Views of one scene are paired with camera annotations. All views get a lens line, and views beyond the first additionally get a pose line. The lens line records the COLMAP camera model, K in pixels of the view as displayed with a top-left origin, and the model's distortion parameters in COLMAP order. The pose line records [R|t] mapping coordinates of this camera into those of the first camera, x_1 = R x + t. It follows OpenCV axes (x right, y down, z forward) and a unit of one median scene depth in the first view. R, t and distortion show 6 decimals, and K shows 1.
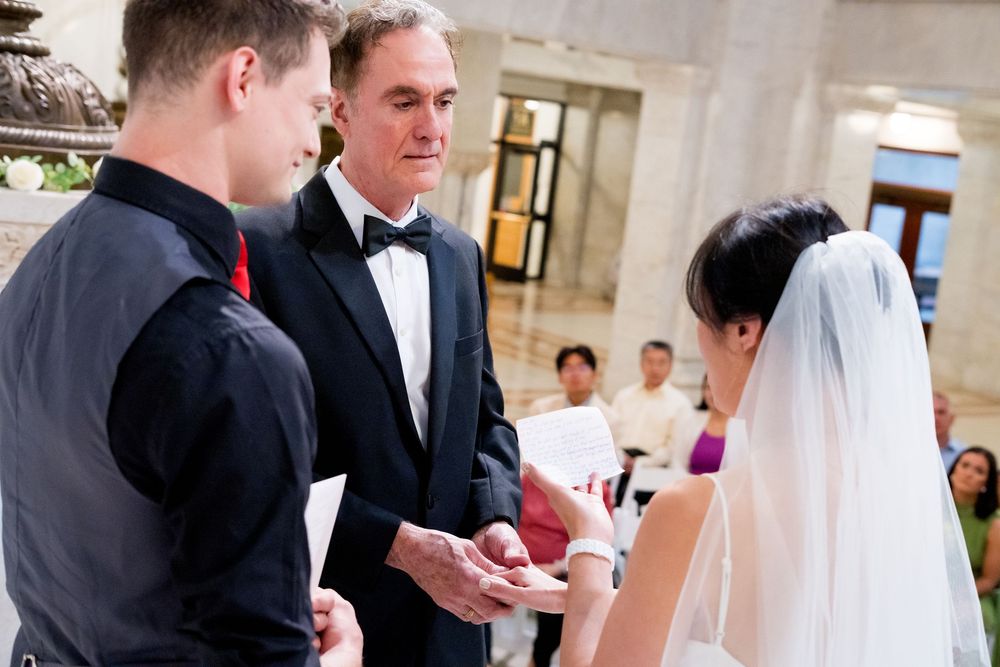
lens RADIAL K [[1443.2, 0, 500.0], [0, 1443.2, 333.5], [0, 0, 1]] dist [-0.019268, -0.003188]
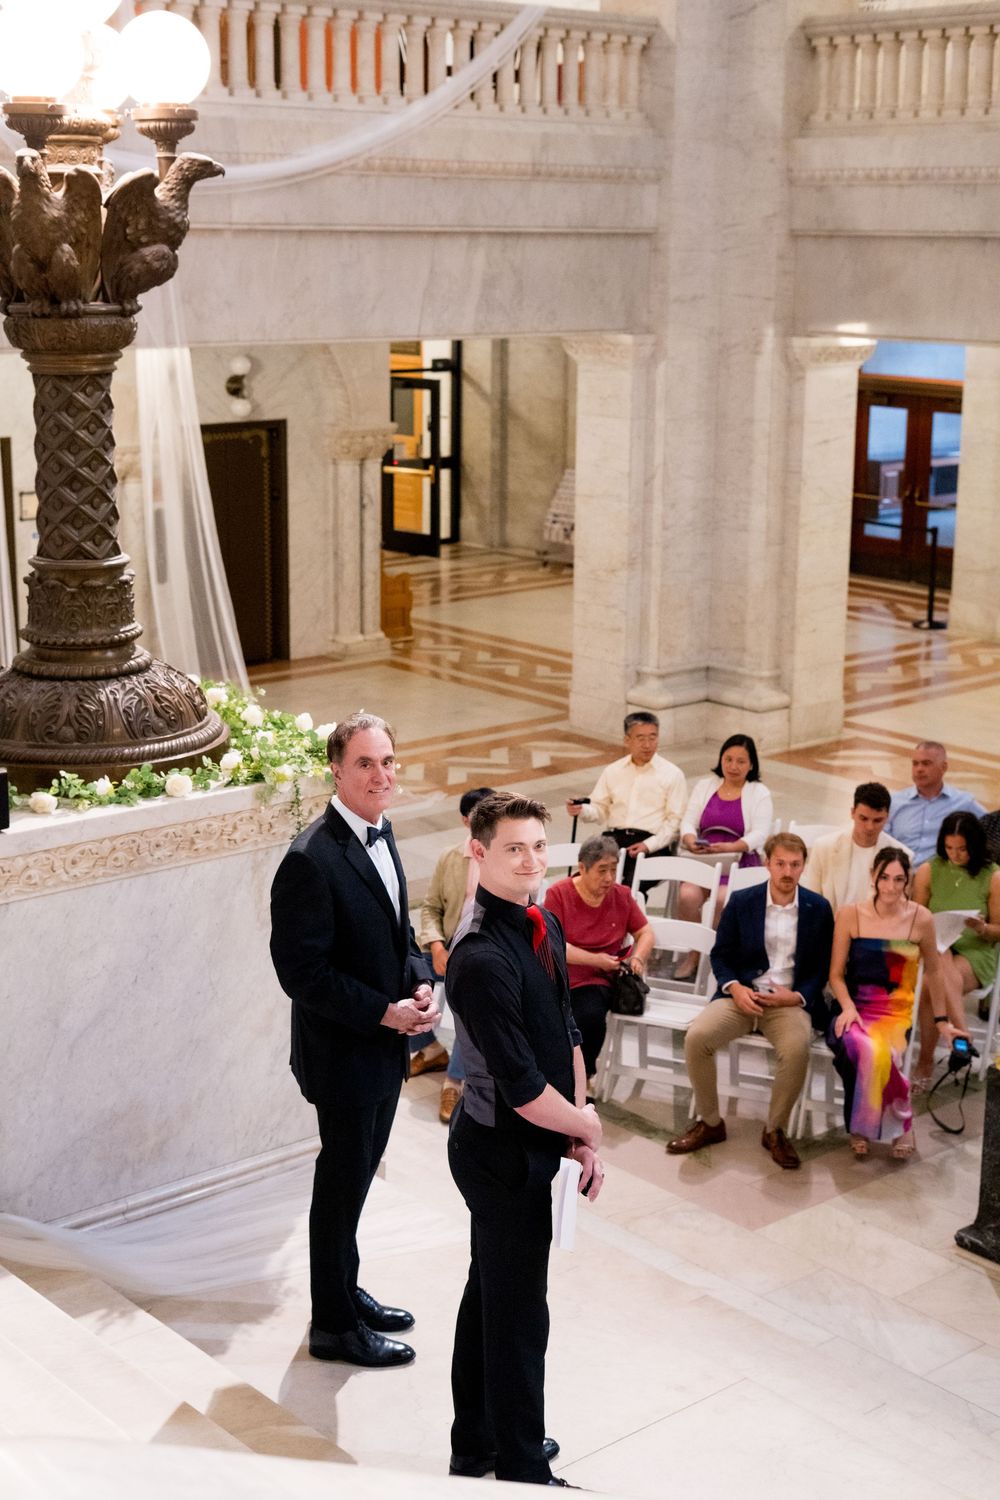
lens RADIAL K [[2164.8, 0, 495.0], [0, 2164.8, 745.9], [0, 0, 1]] dist [-0.019268, -0.003188]
pose [[0.990355, -0.128949, 0.050679, -0.027455], [0.122902, 0.986489, 0.108329, -0.062143], [-0.063963, -0.101056, 0.992822, -0.184932]]
